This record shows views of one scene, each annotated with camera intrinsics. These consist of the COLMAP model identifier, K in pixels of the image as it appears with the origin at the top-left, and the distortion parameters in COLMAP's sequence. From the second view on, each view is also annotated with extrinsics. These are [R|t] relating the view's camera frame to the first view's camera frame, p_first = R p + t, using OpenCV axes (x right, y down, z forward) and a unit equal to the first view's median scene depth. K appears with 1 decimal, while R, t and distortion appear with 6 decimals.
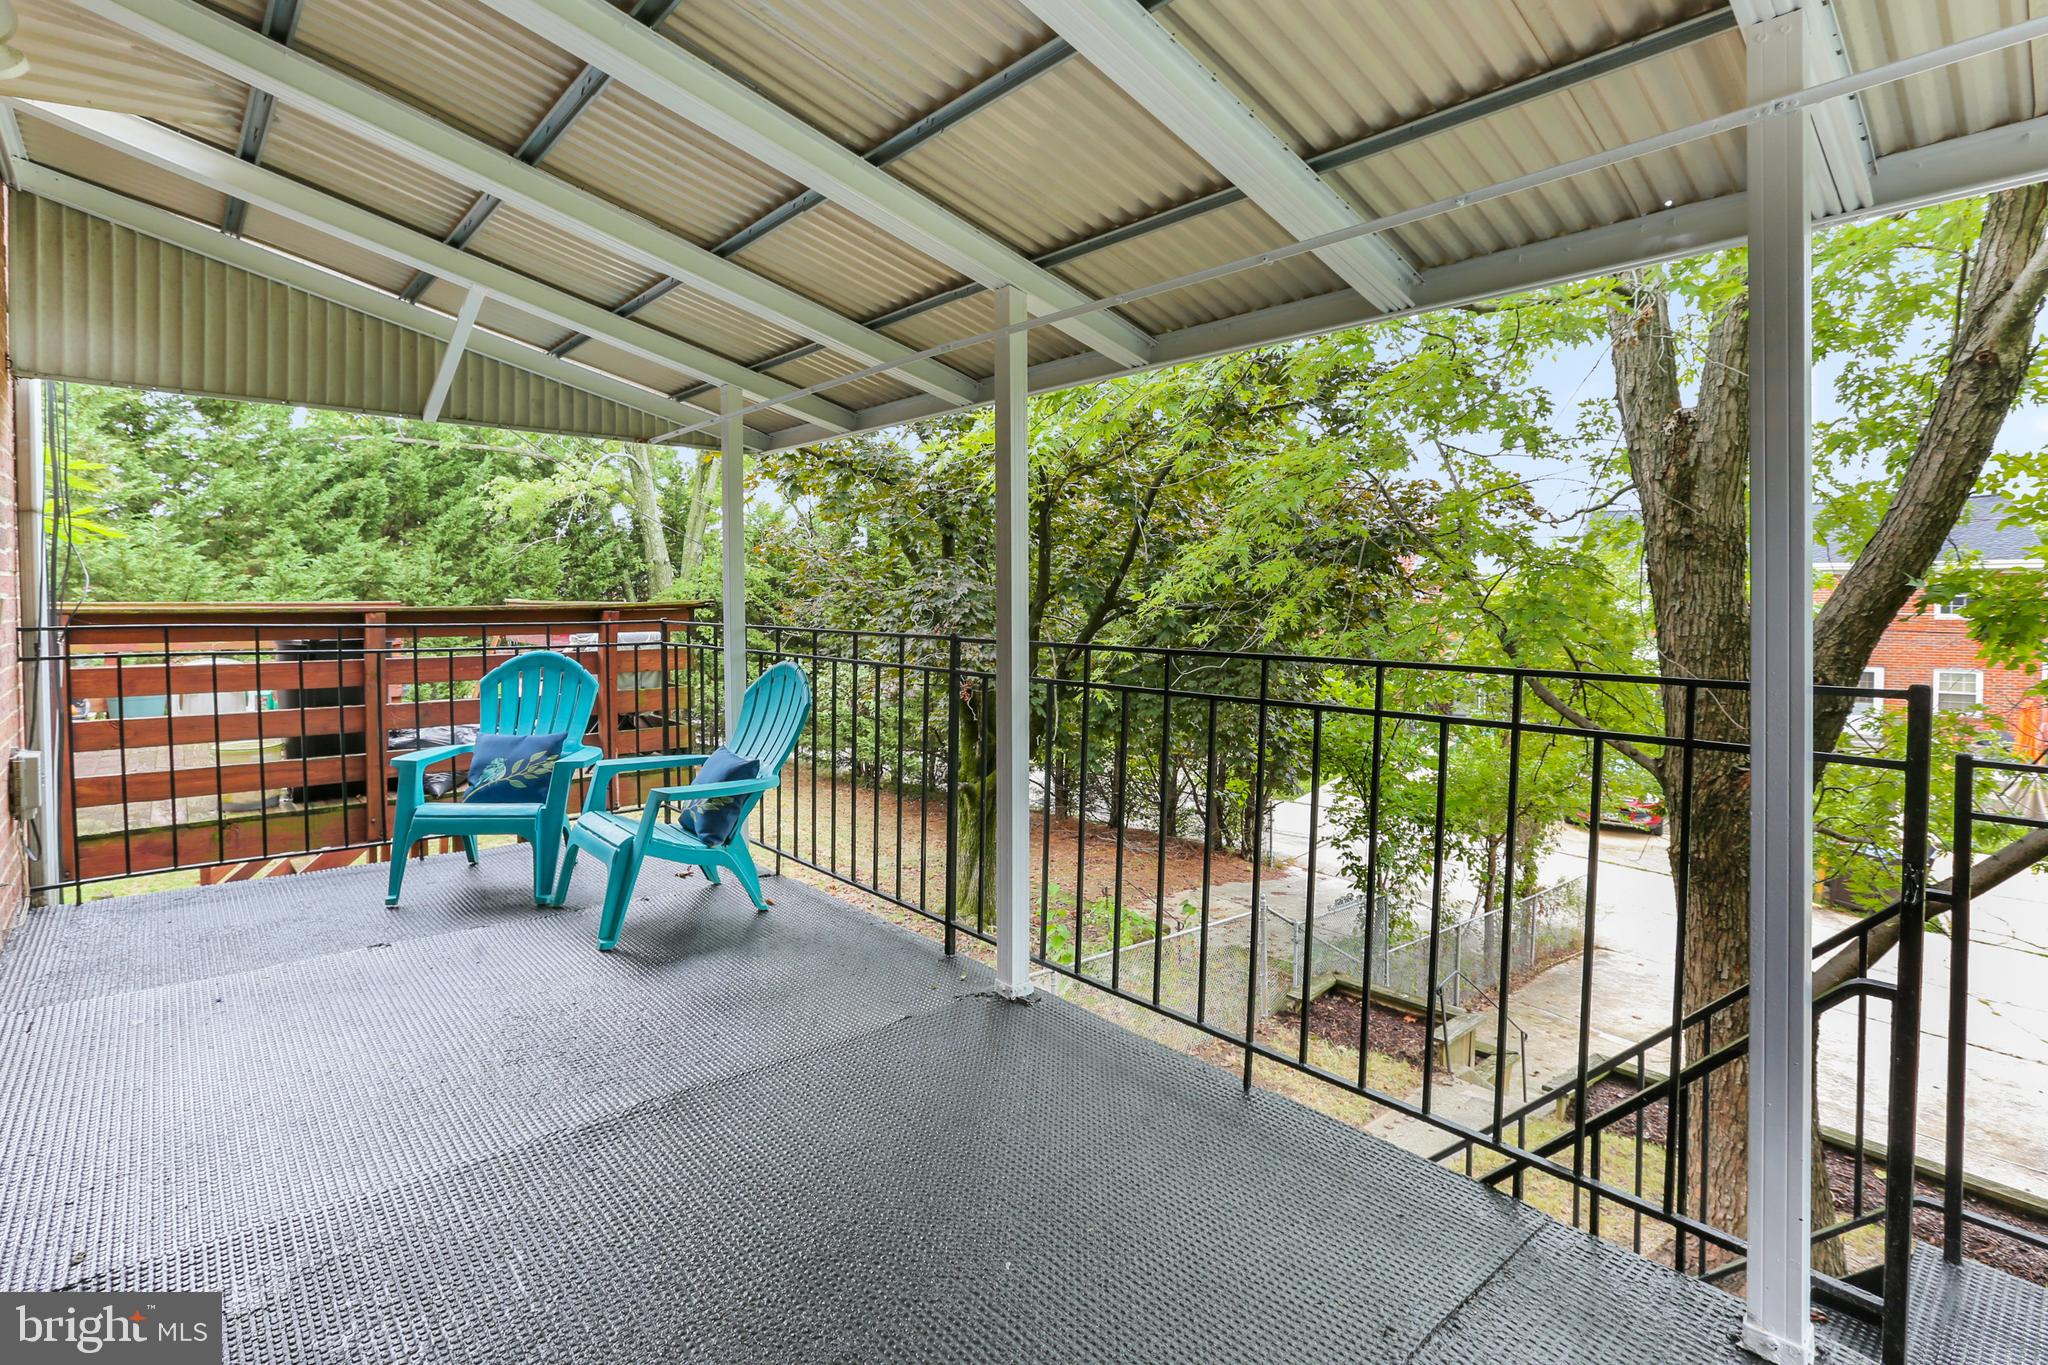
lens RADIAL K [[1027.8, 0, 1023.5], [0, 1027.8, 638.9], [0, 0, 1]] dist [0.000241, -0.000214]
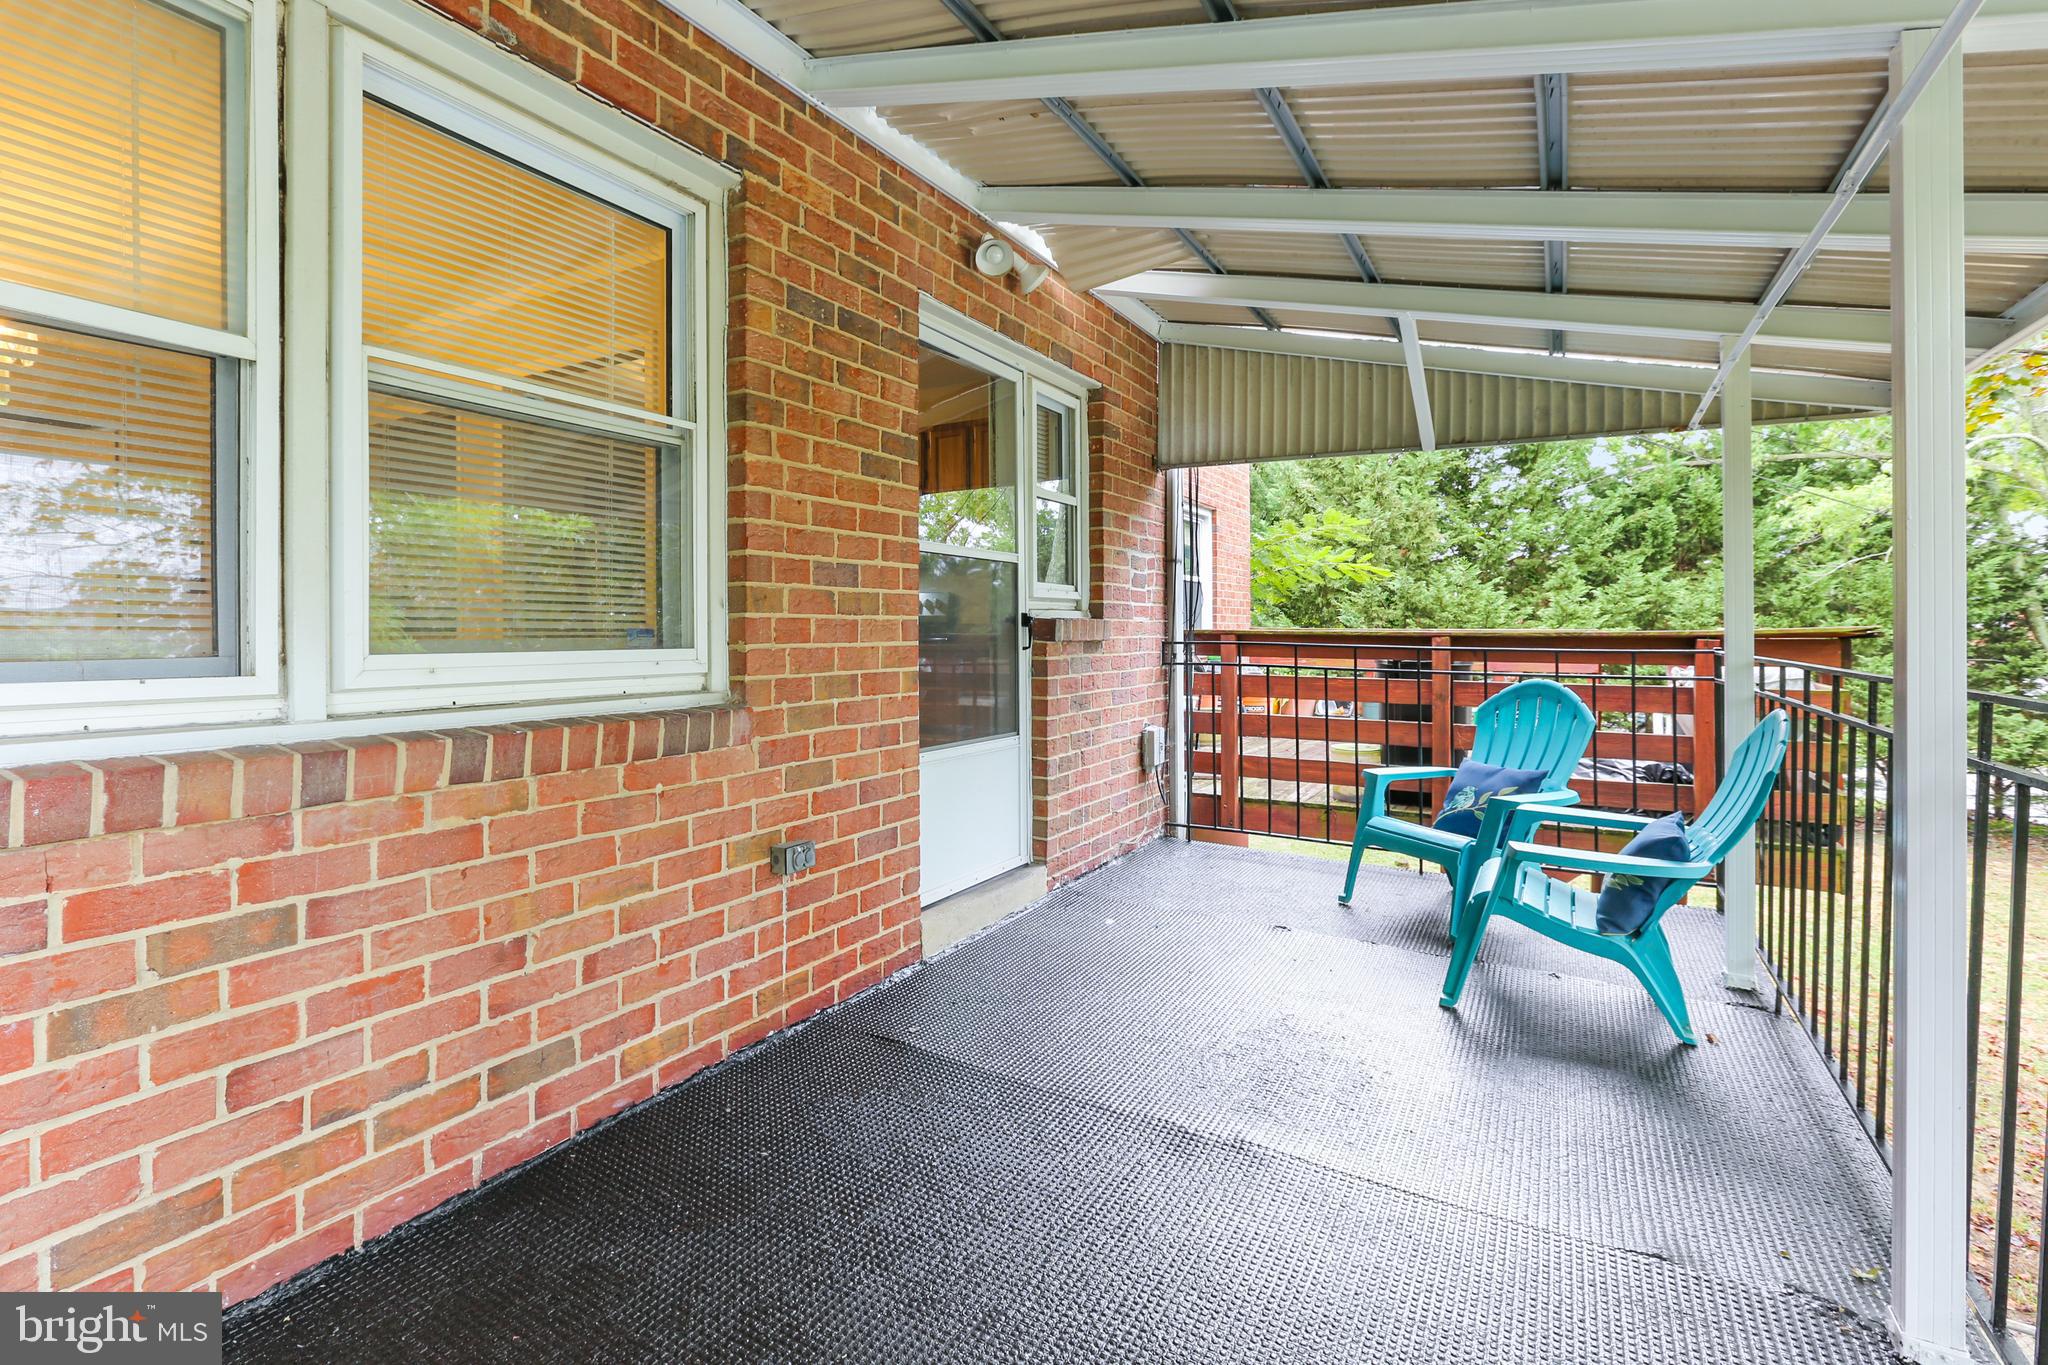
lens RADIAL K [[1027.8, 0, 1023.5], [0, 1027.8, 638.9], [0, 0, 1]] dist [0.000241, -0.000214]
pose [[0.304607, 0.011781, -0.952405, 0.251283], [-0.044756, 0.998996, -0.001957, -0.001769], [0.951426, 0.043222, 0.304829, 0.266552]]
